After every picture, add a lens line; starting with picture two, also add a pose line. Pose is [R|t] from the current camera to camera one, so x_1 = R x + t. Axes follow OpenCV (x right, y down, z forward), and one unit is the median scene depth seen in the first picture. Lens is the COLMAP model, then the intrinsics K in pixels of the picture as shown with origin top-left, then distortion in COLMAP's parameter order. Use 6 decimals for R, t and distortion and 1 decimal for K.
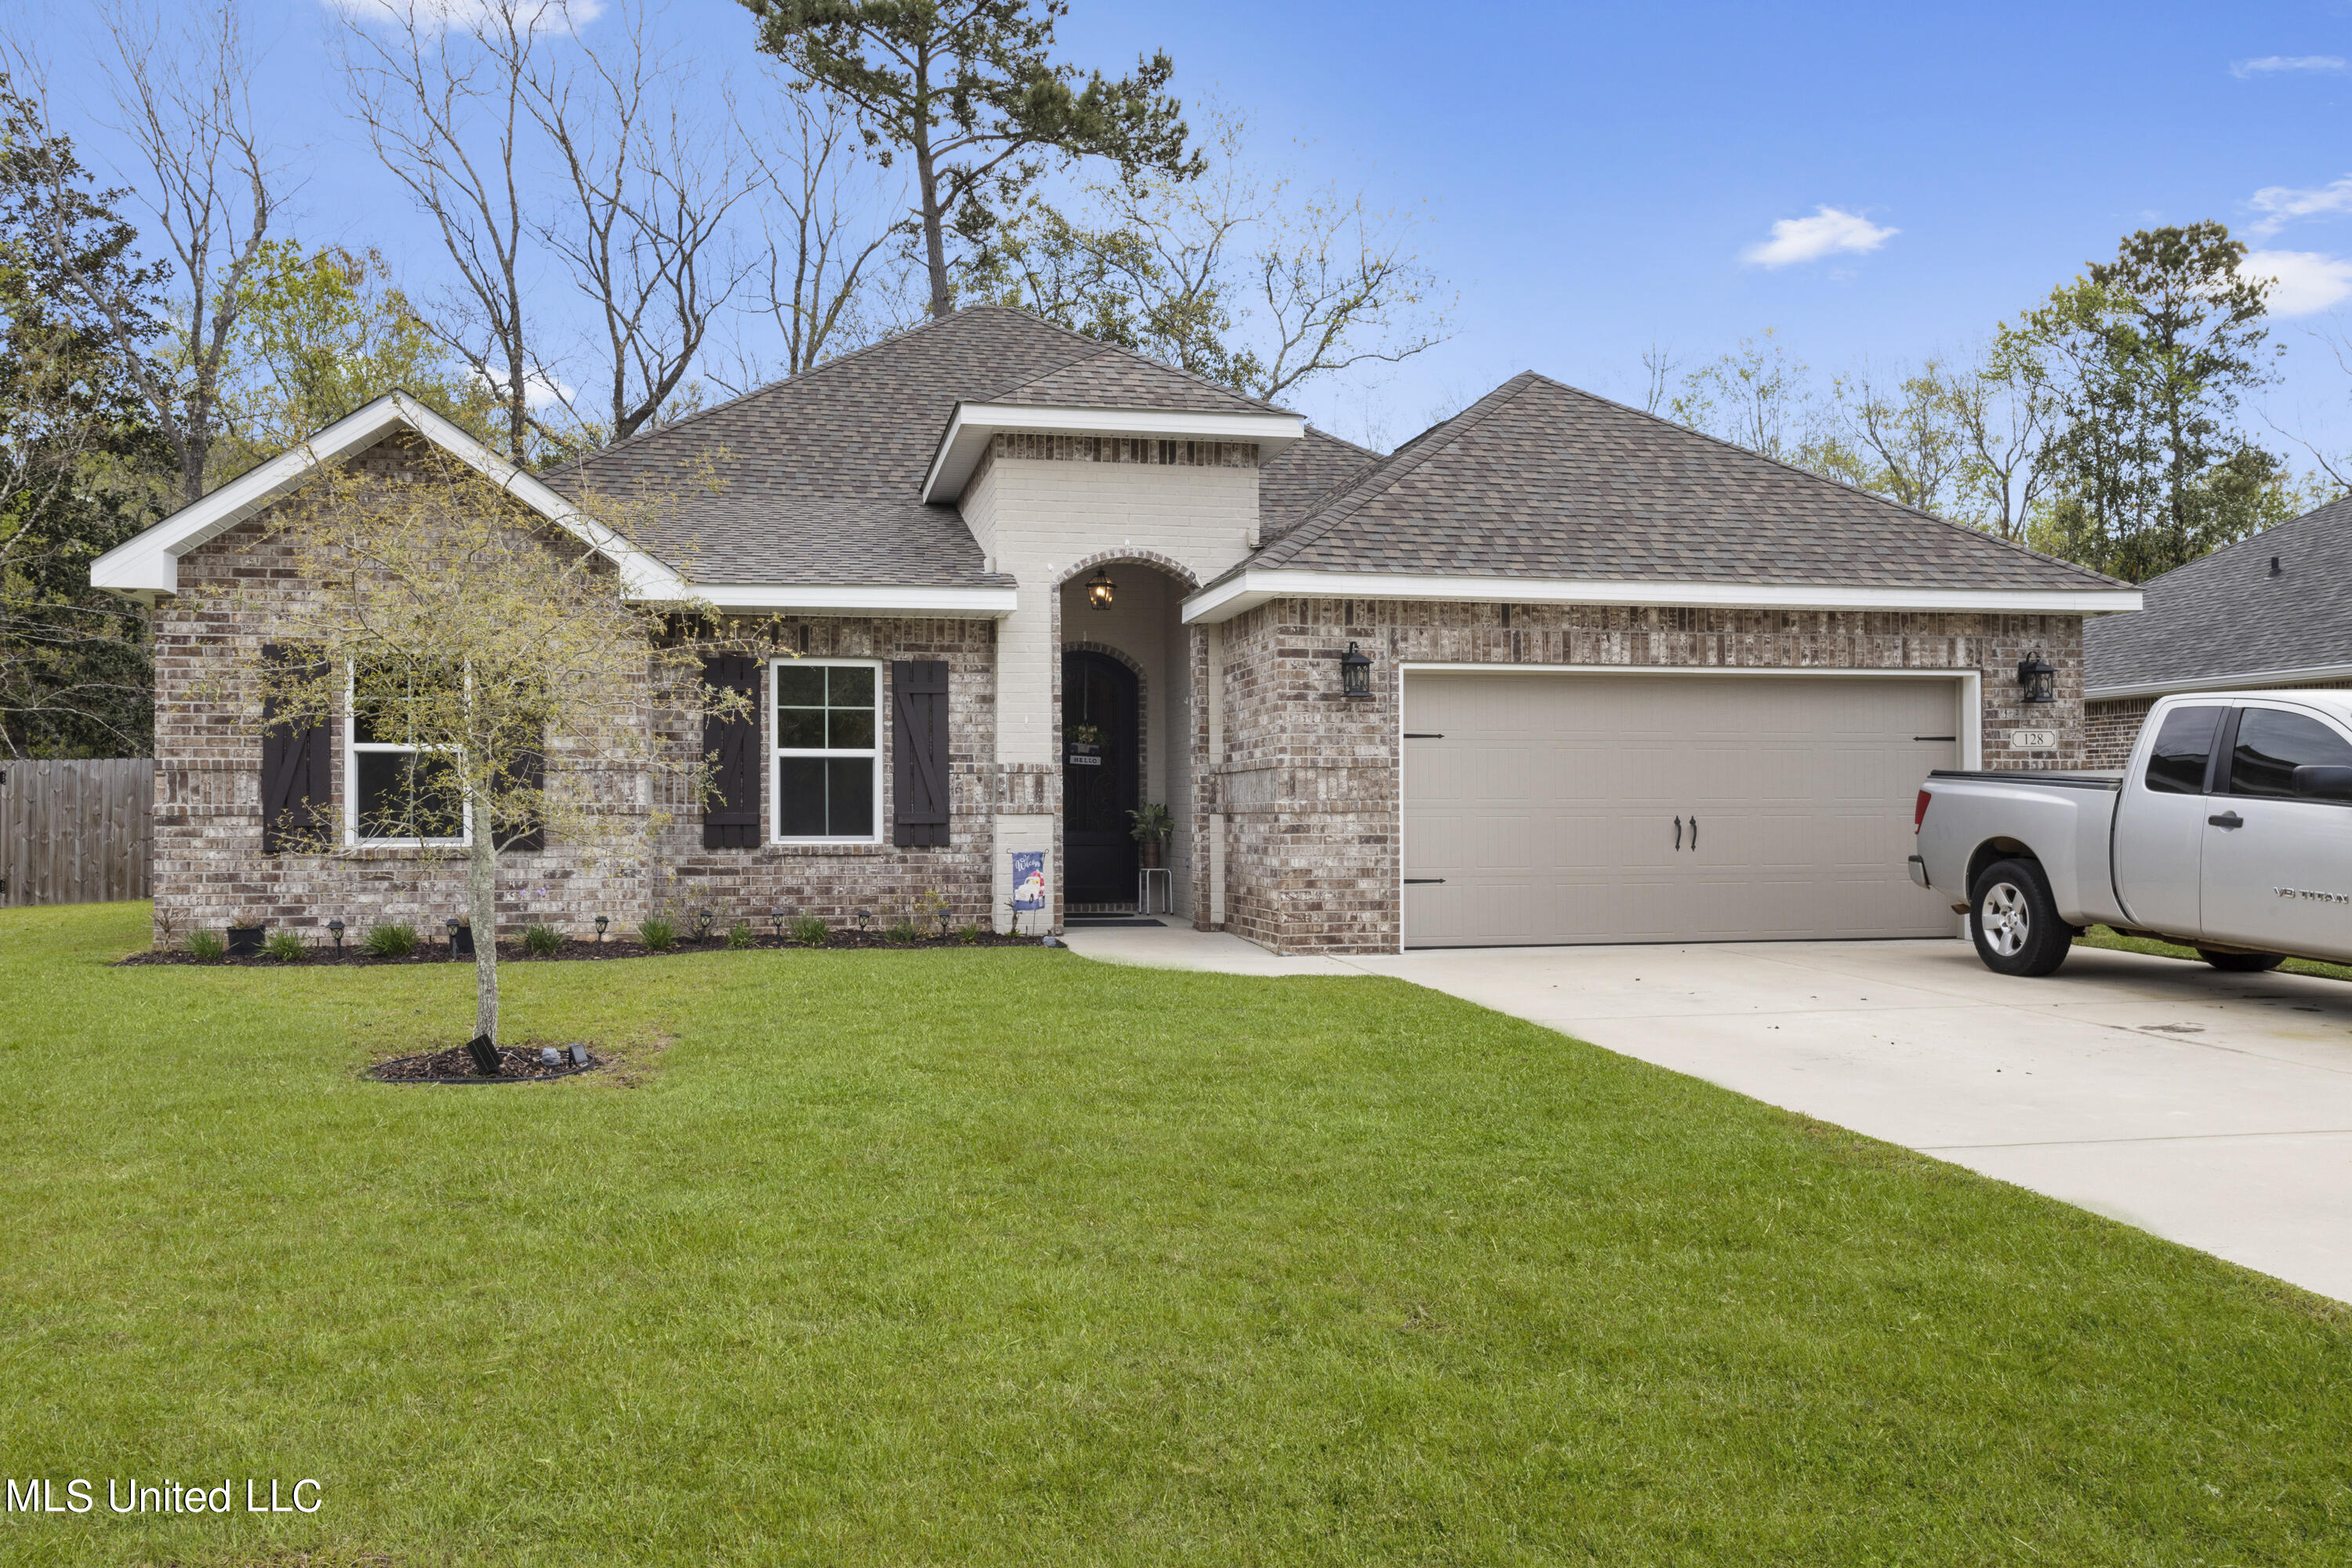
lens RADIAL K [[1933.2, 0, 1177.2], [0, 1933.2, 778.6], [0, 0, 1]] dist [0.003729, 0.010338]
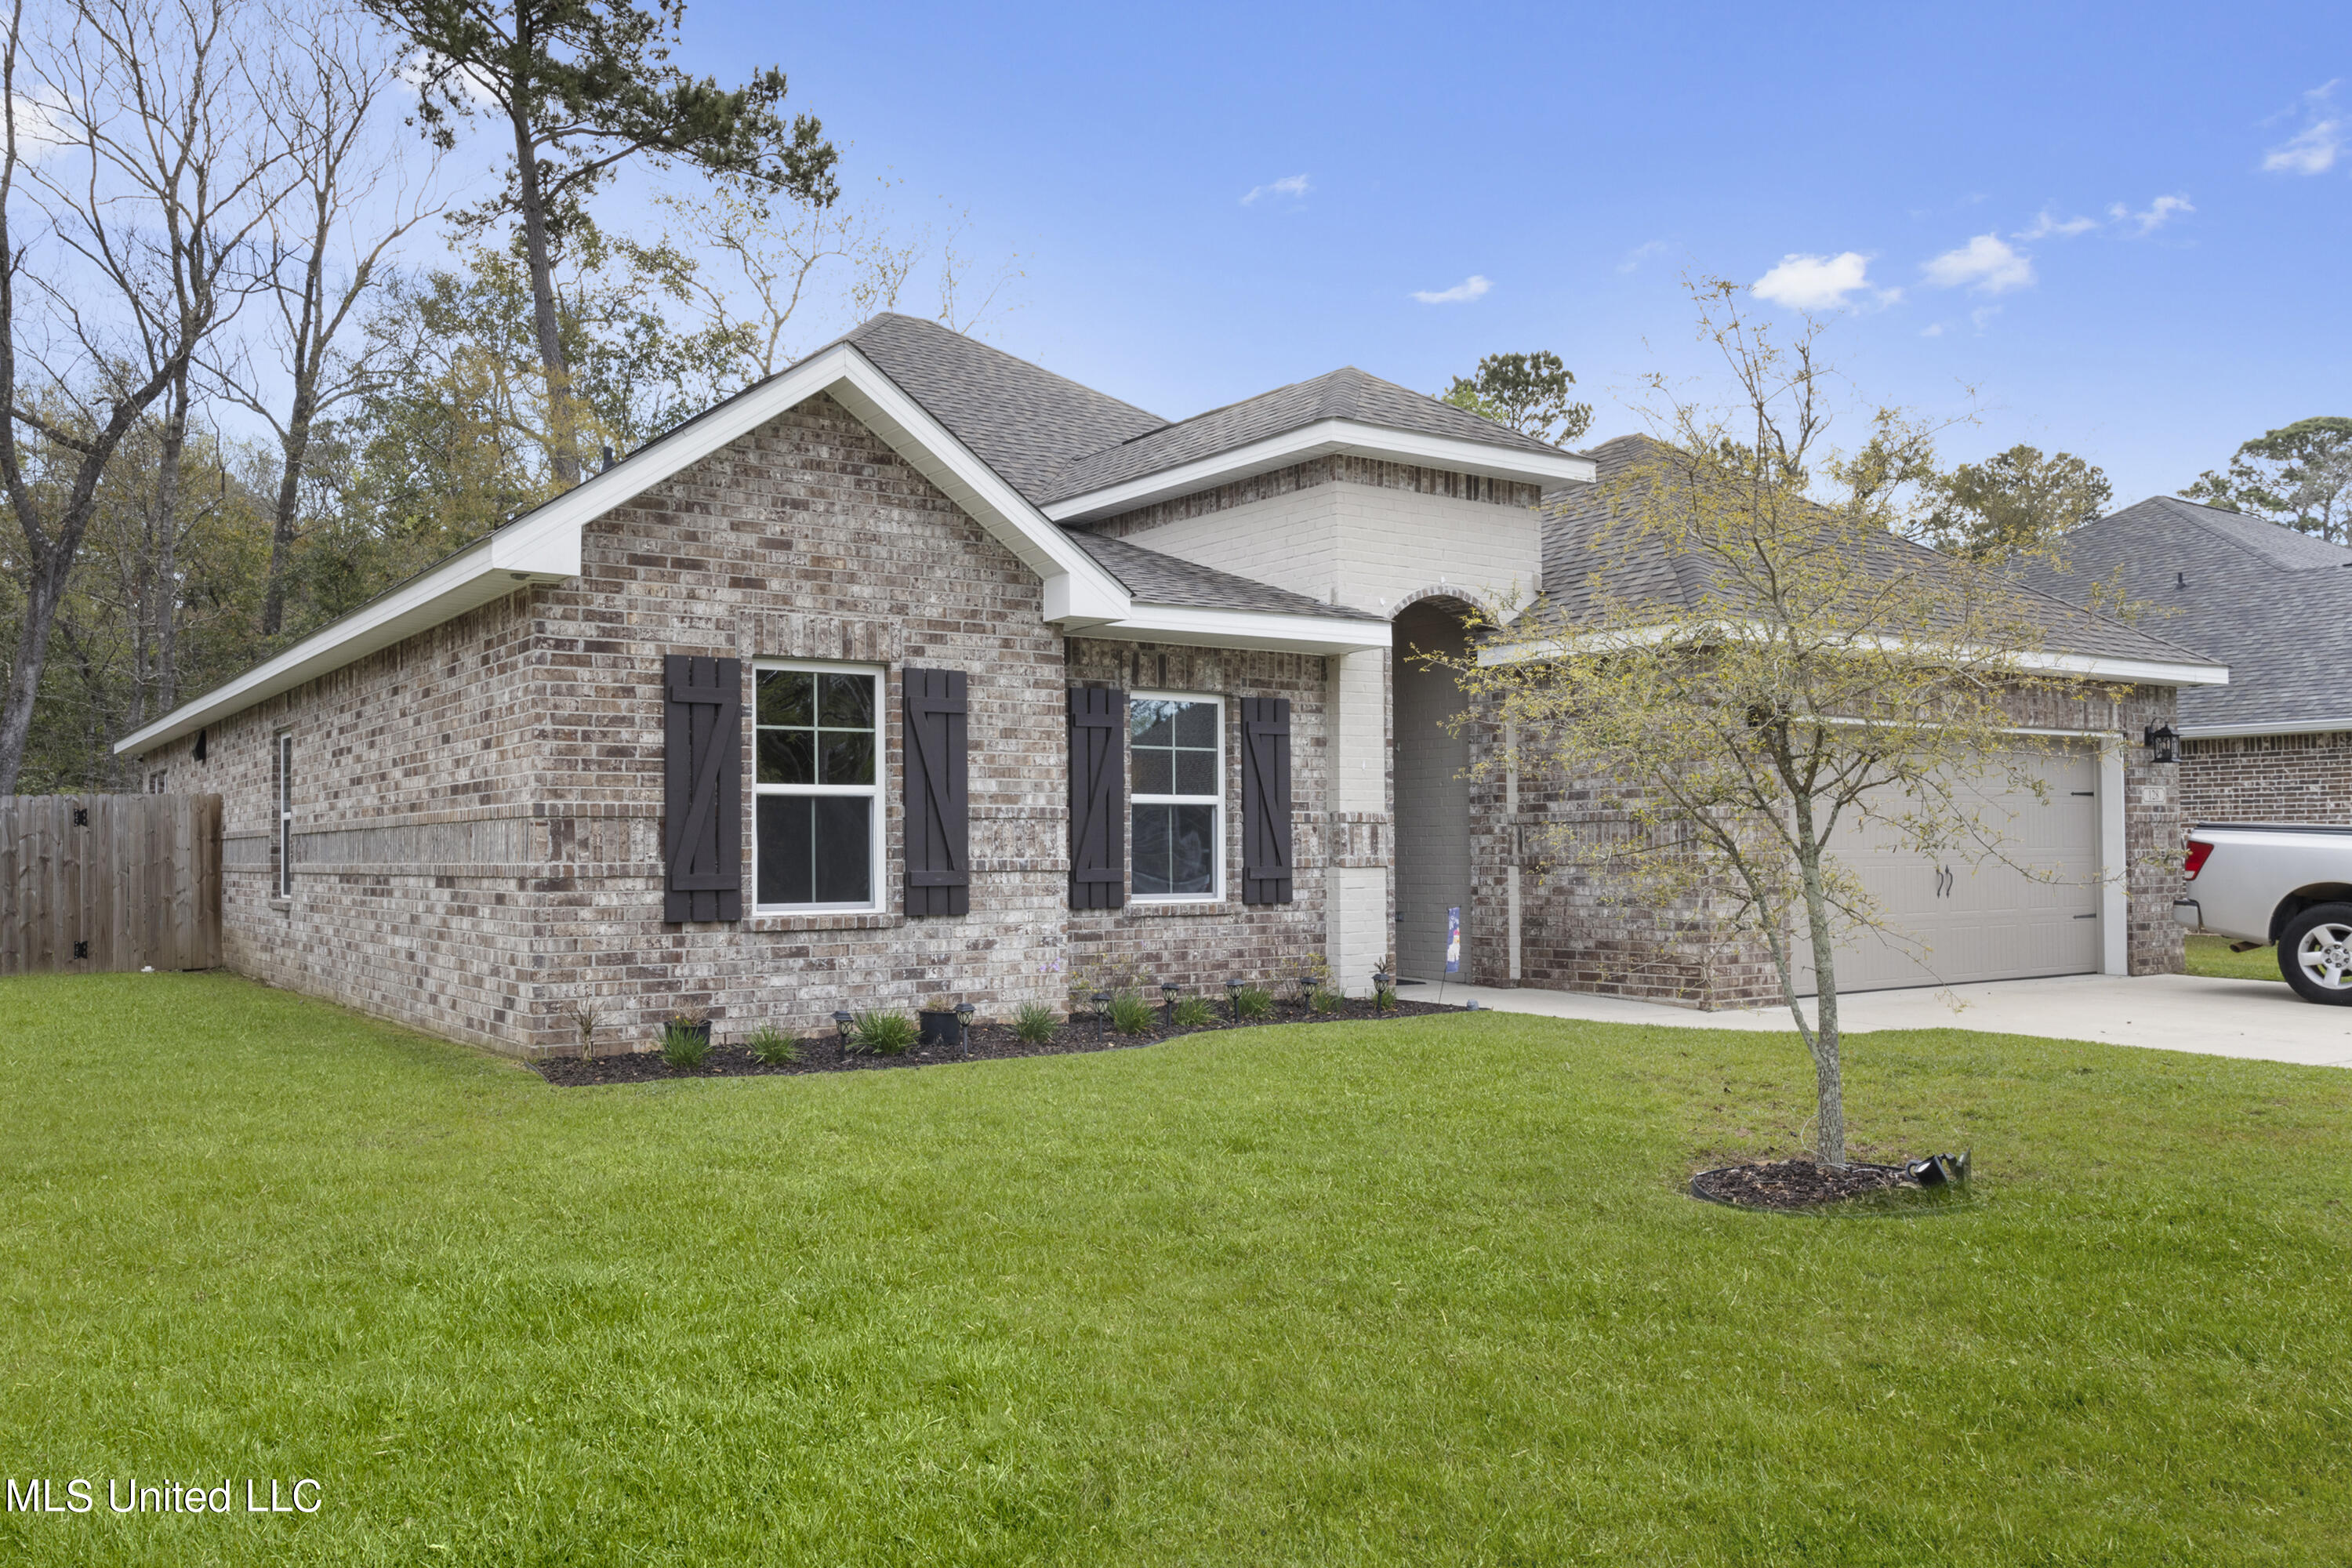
lens RADIAL K [[1869.1, 0, 1176.9], [0, 1869.1, 793.0], [0, 0, 1]] dist [-0.009577, 0.018355]
pose [[0.923645, 0.008337, 0.383160, -0.516114], [-0.001842, 0.999848, -0.017313, -0.001546], [-0.383246, 0.015286, 0.923520, 0.215095]]
